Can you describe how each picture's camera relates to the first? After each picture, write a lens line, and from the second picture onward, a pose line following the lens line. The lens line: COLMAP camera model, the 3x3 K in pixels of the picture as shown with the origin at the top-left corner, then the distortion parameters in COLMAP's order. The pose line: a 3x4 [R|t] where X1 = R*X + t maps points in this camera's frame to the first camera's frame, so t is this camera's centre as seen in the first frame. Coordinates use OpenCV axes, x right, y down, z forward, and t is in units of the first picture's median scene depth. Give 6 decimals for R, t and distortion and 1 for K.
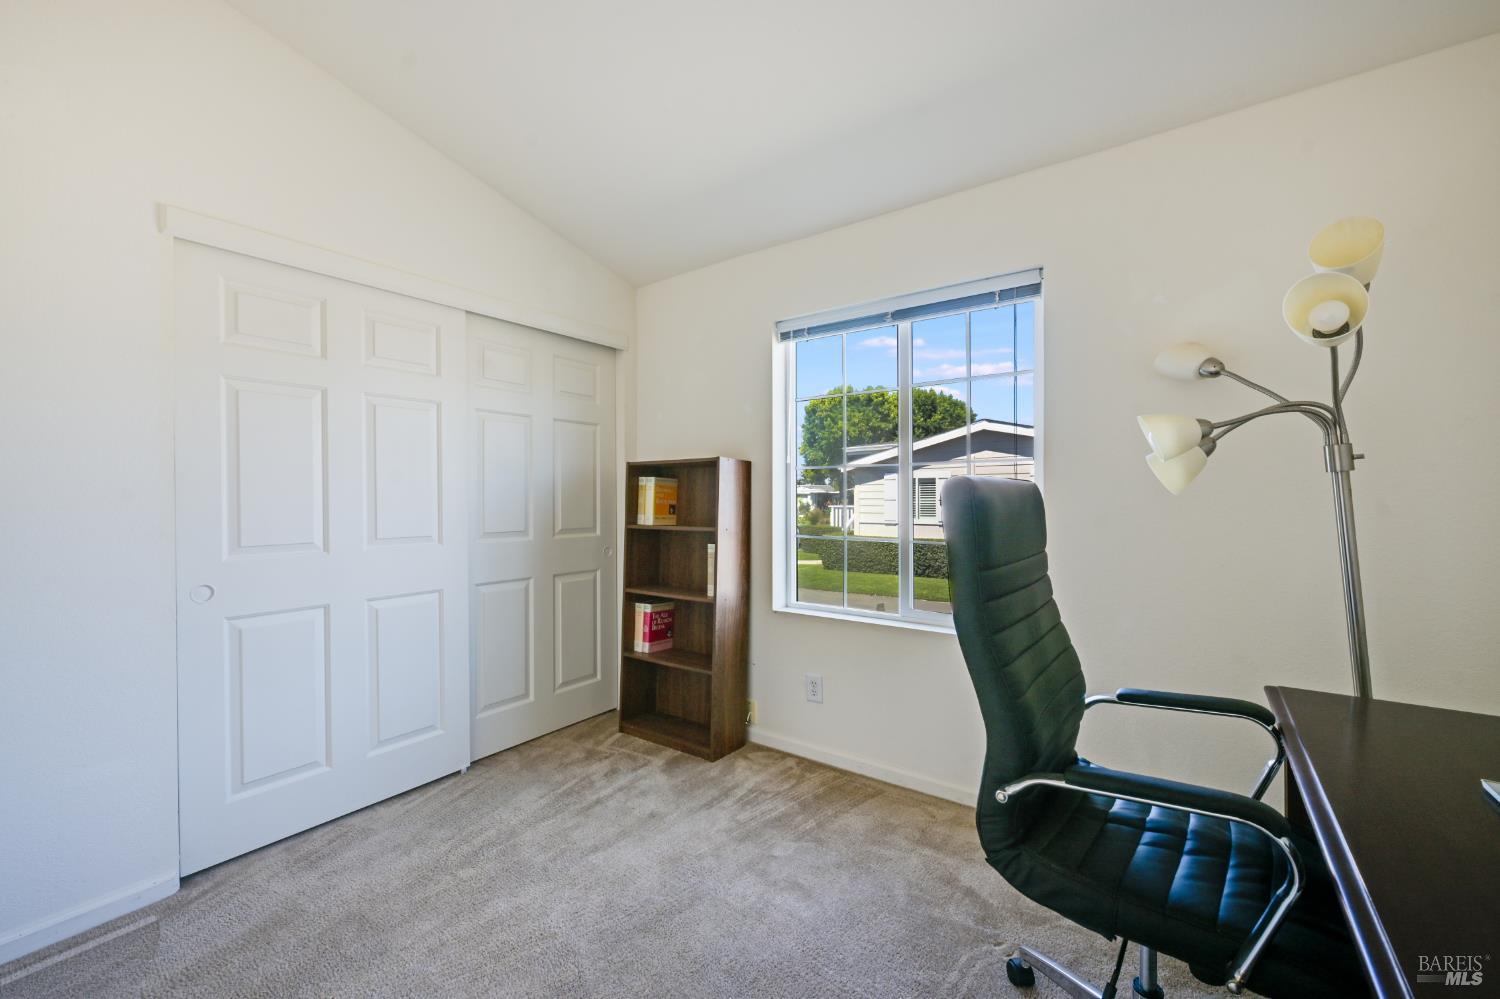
lens RADIAL K [[594.5, 0, 750.0], [0, 594.5, 499.5], [0, 0, 1]] dist [0.000067, -0.000164]
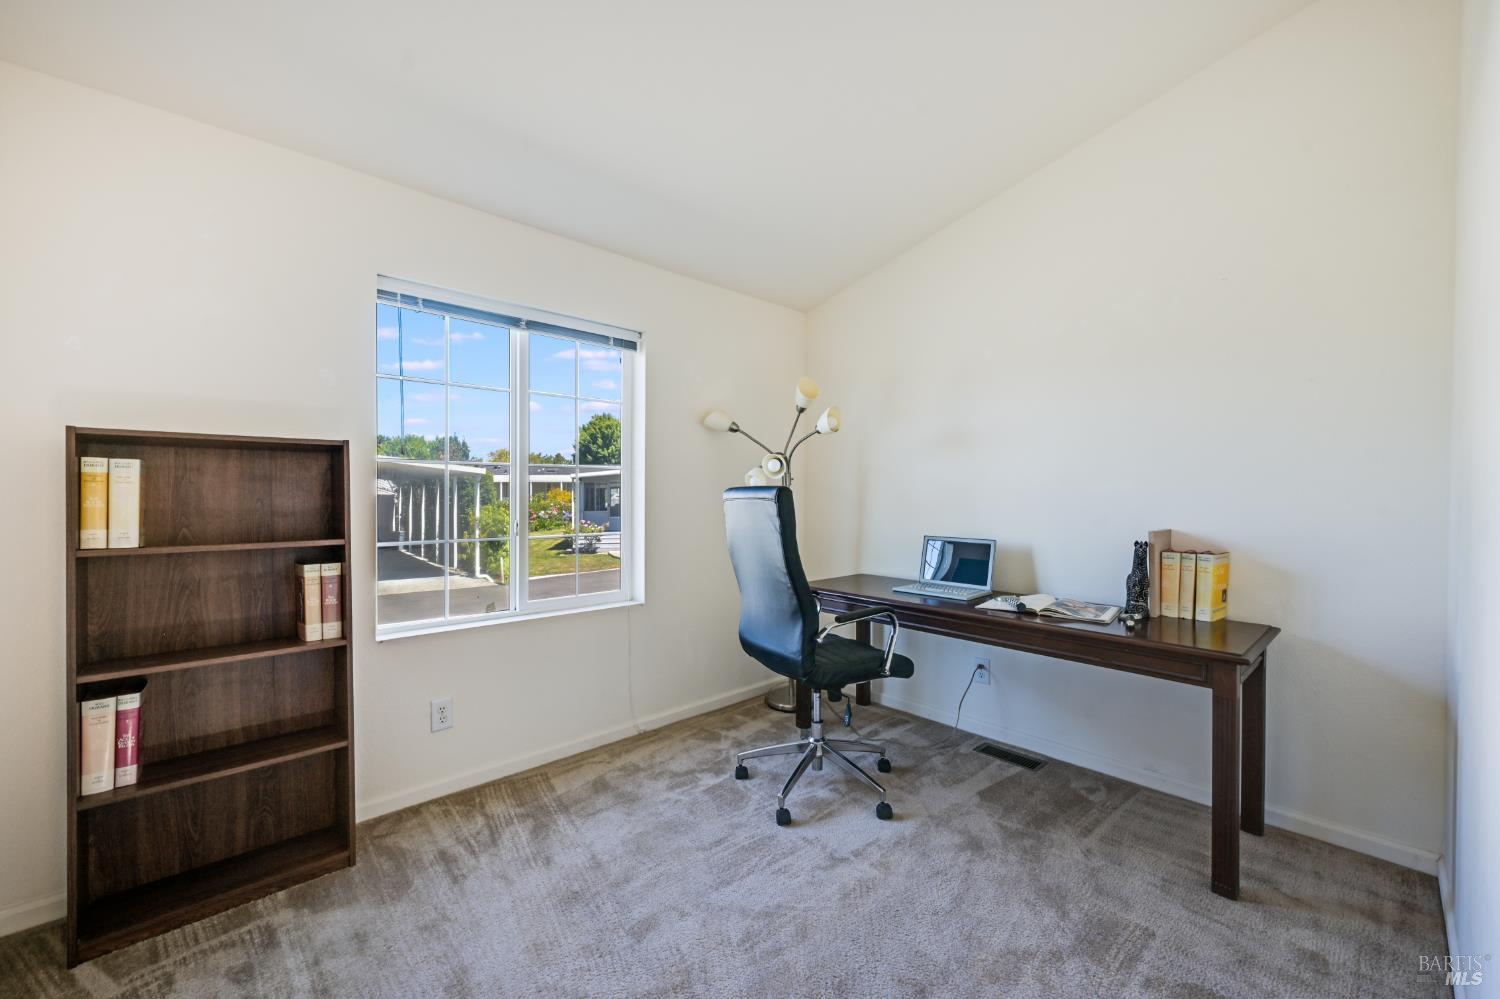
lens RADIAL K [[594.5, 0, 750.0], [0, 594.5, 499.5], [0, 0, 1]] dist [0.000067, -0.000164]
pose [[0.191143, -0.001985, 0.981560, -0.666180], [0.004377, 0.999990, 0.001170, 0.001355], [-0.981552, 0.004072, 0.191150, 0.384938]]
